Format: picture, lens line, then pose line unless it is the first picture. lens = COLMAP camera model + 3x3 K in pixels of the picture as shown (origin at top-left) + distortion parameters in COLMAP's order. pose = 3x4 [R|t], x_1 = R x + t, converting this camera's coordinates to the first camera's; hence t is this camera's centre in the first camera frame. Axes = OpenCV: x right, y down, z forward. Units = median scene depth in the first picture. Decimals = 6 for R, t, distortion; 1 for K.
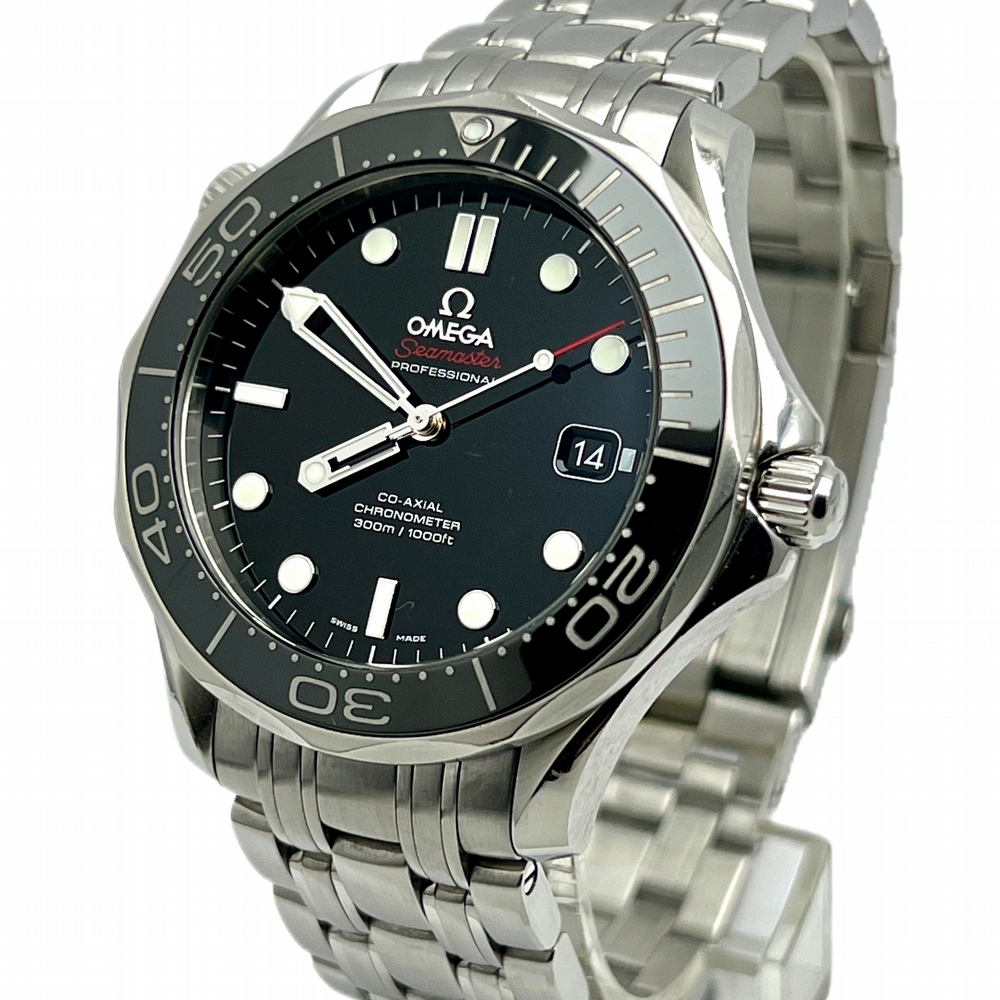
lens RADIAL K [[2826.9, 0, 529.8], [0, 2826.9, 506.8], [0, 0, 1]] dist [0.269529, 0.000000]
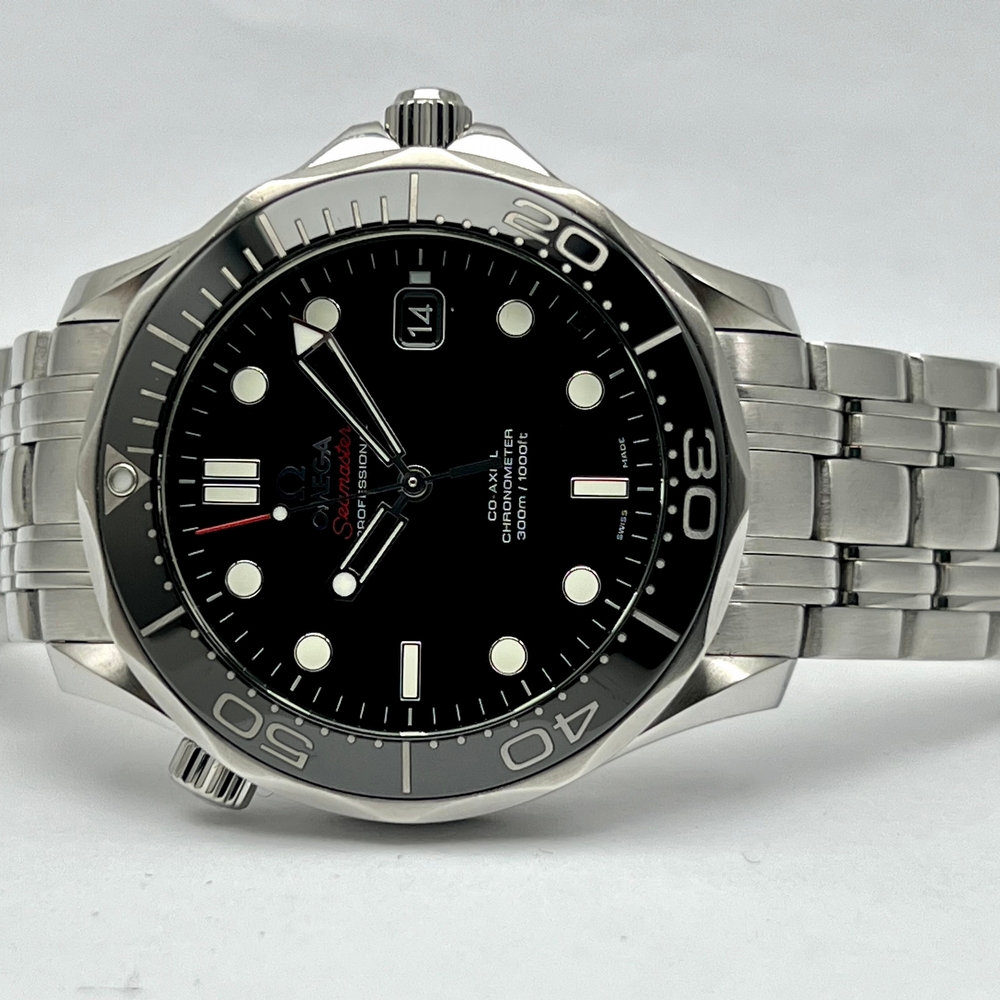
lens RADIAL K [[2826.9, 0, 501.4], [0, 2826.9, 502.3], [0, 0, 1]] dist [0.269529, 0.000000]
pose [[-0.192779, -0.886592, 0.420465, -0.478736], [0.977233, -0.134777, 0.163861, -0.167306], [-0.088608, 0.442481, 0.892389, 0.084807]]
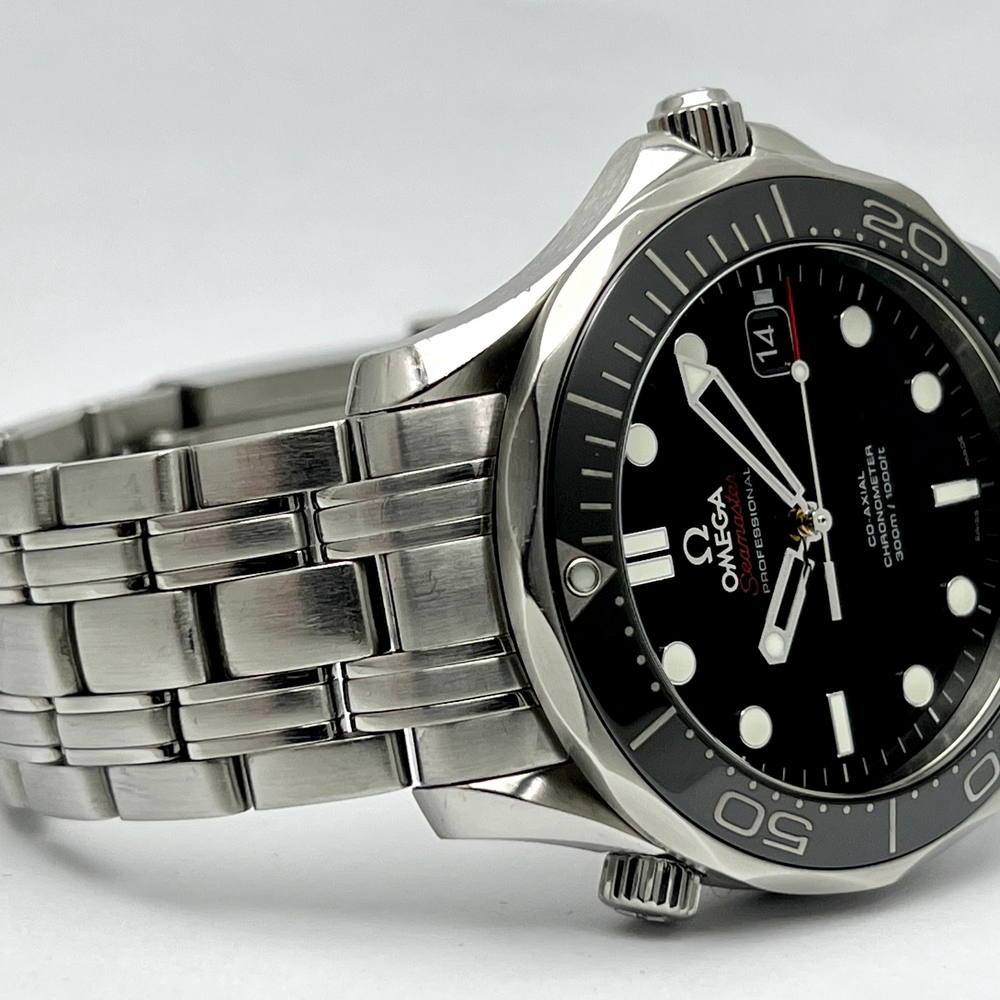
lens RADIAL K [[2826.9, 0, 501.3], [0, 2826.9, 497.4], [0, 0, 1]] dist [0.269529, 0.000000]
pose [[-0.537739, -0.830853, 0.143246, -0.109473], [0.646103, -0.296943, 0.703119, -0.751316], [-0.541653, 0.470646, 0.696495, 0.396352]]
